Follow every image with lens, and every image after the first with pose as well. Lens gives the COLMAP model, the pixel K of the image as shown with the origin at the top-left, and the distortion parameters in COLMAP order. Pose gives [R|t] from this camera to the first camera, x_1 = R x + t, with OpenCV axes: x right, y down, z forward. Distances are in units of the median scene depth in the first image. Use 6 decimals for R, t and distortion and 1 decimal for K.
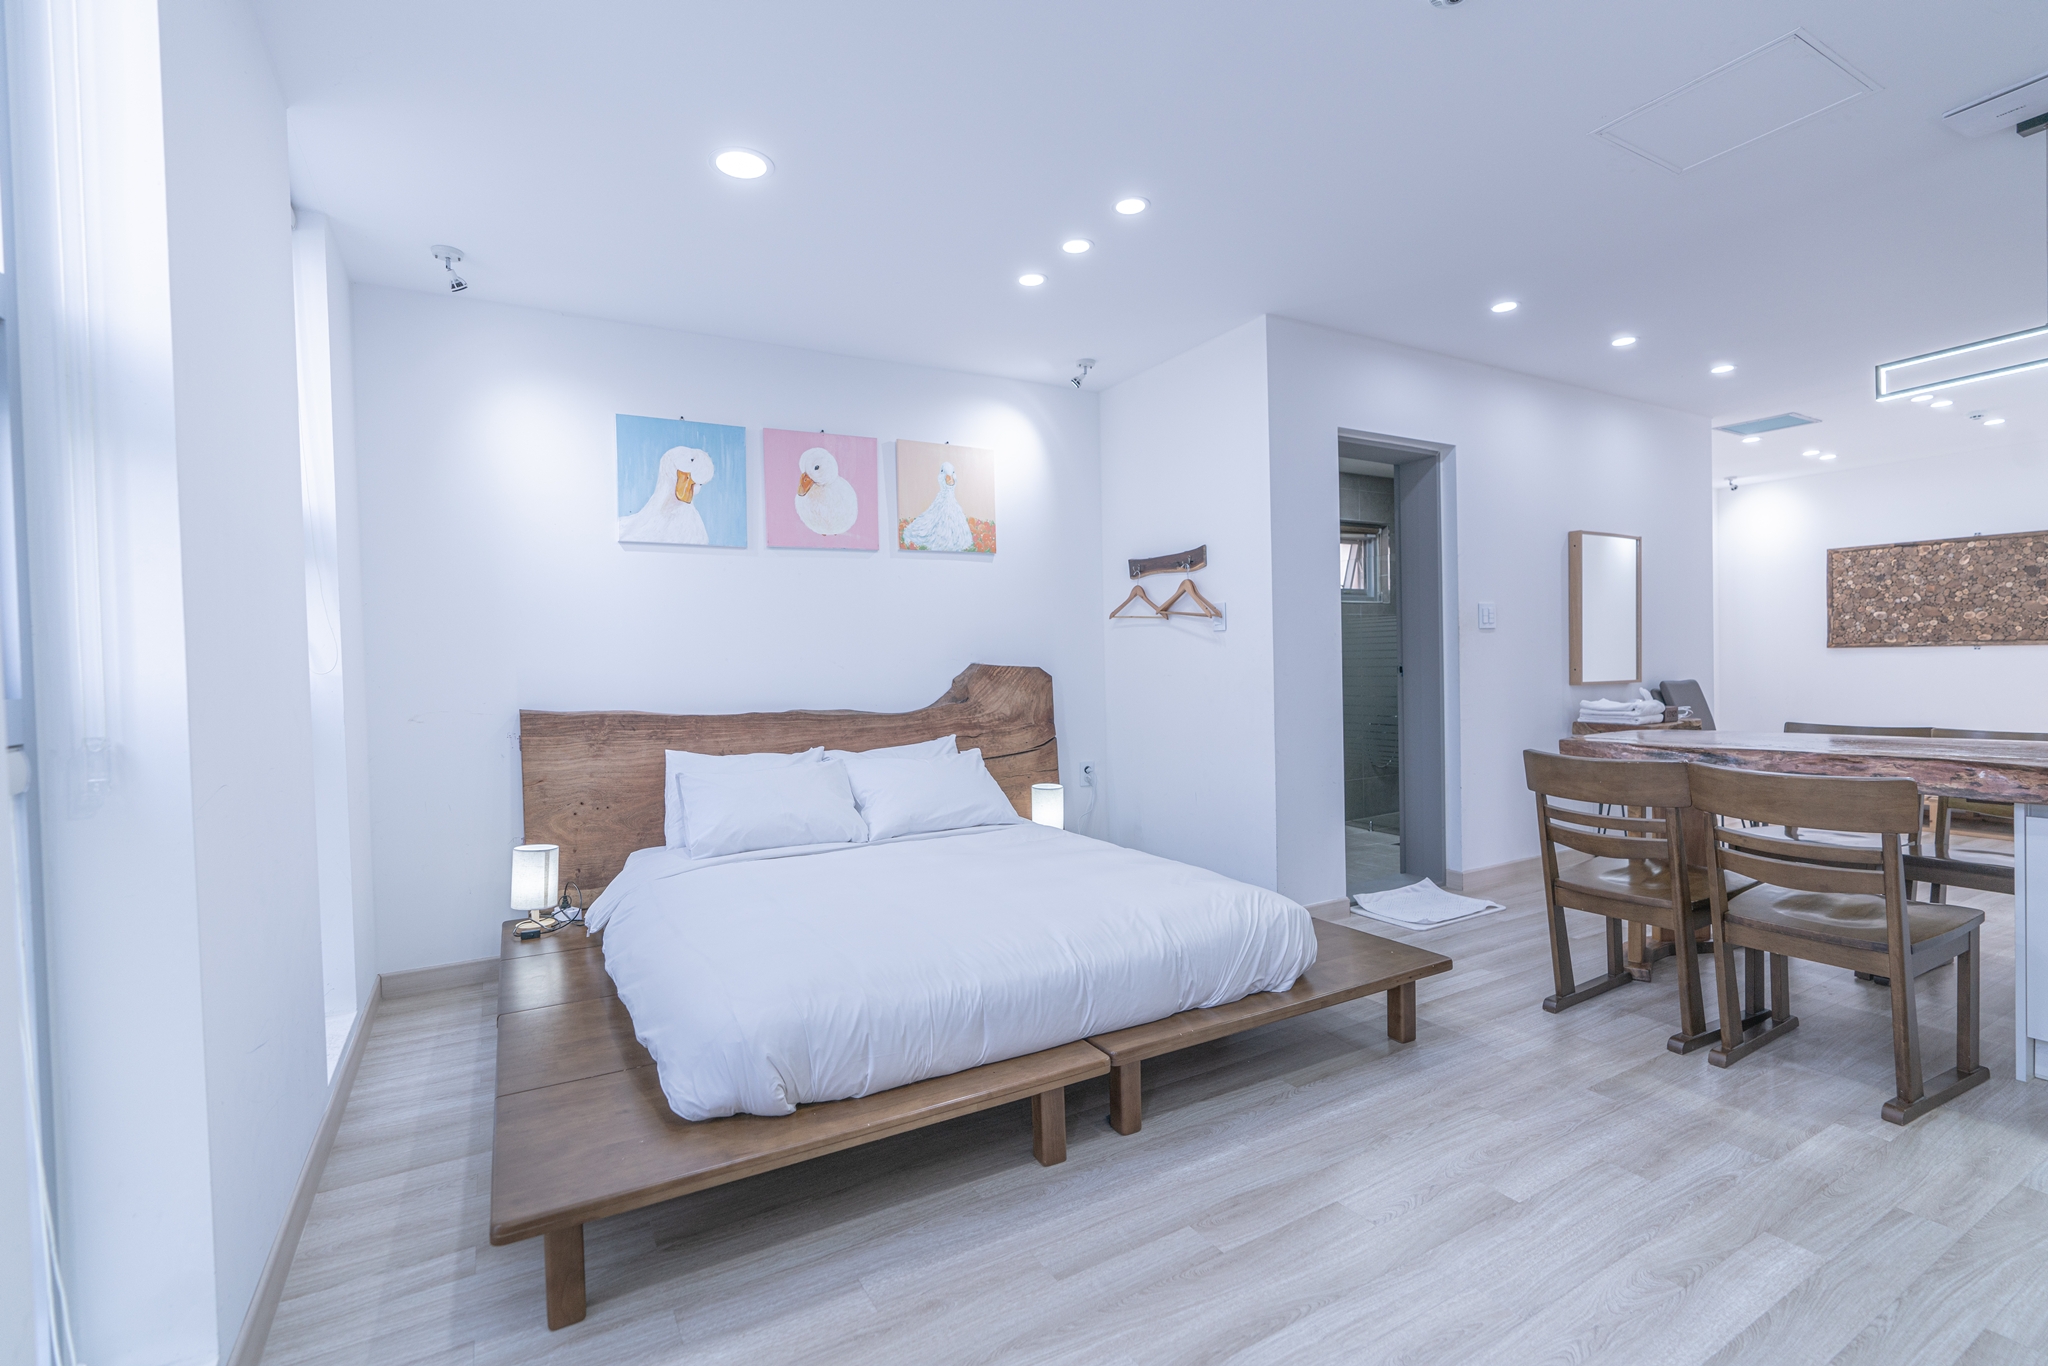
lens RADIAL K [[927.2, 0, 1024.0], [0, 927.2, 683.0], [0, 0, 1]] dist [-0.013837, 0.007627]
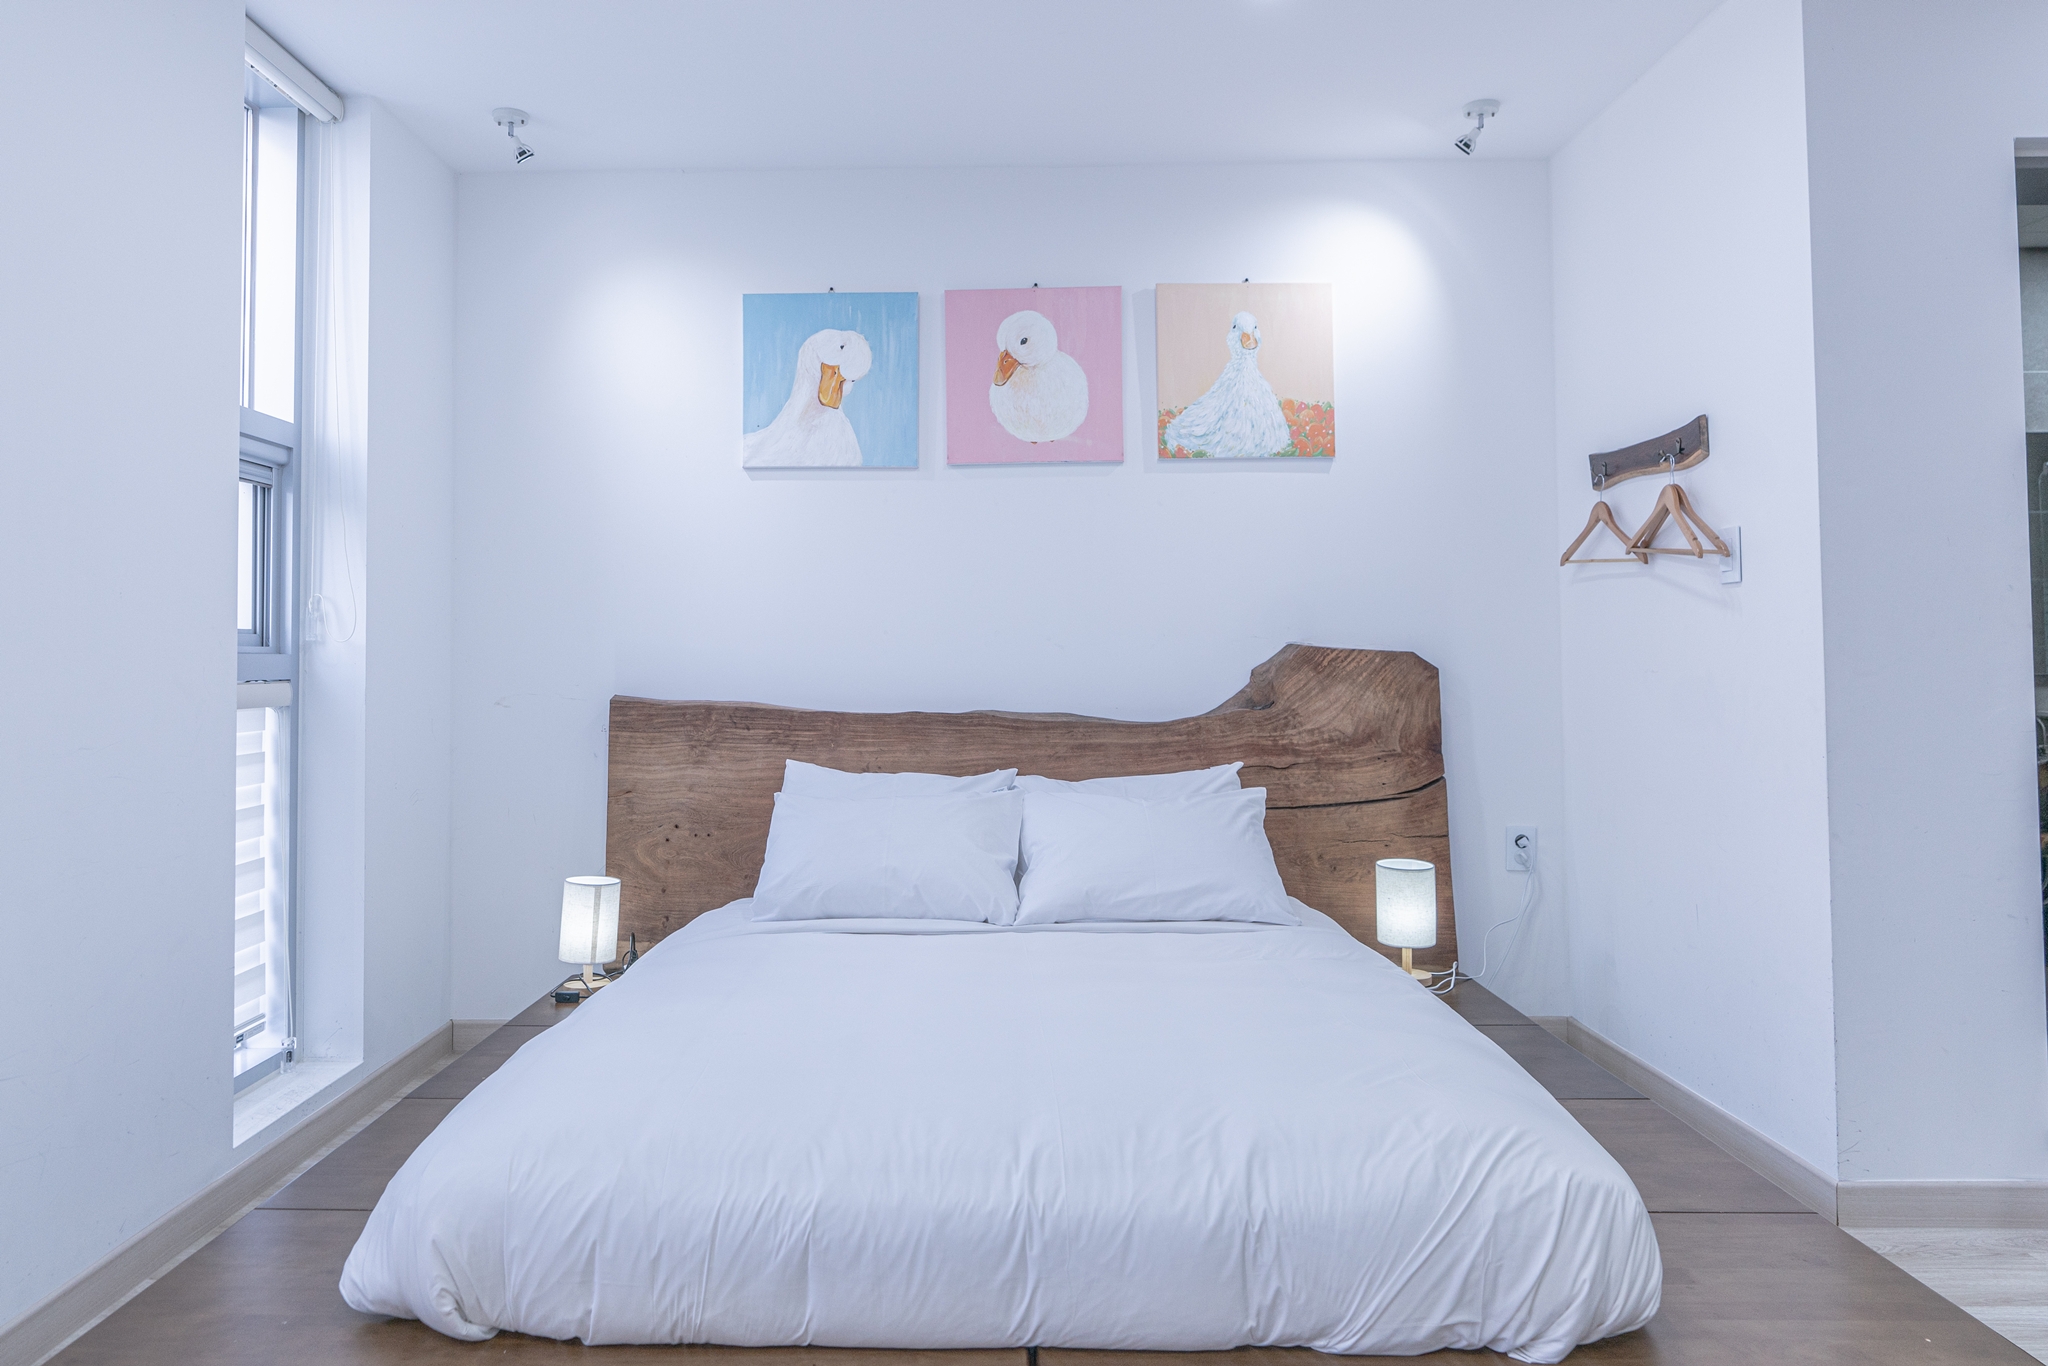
lens RADIAL K [[1359.3, 0, 1023.4], [0, 1359.3, 608.2], [0, 0, 1]] dist [-0.006886, 0.002116]
pose [[0.858139, -0.001326, -0.513416, 0.274985], [-0.025244, 0.998678, -0.044773, -0.000719], [0.512796, 0.051383, 0.856971, 0.188801]]
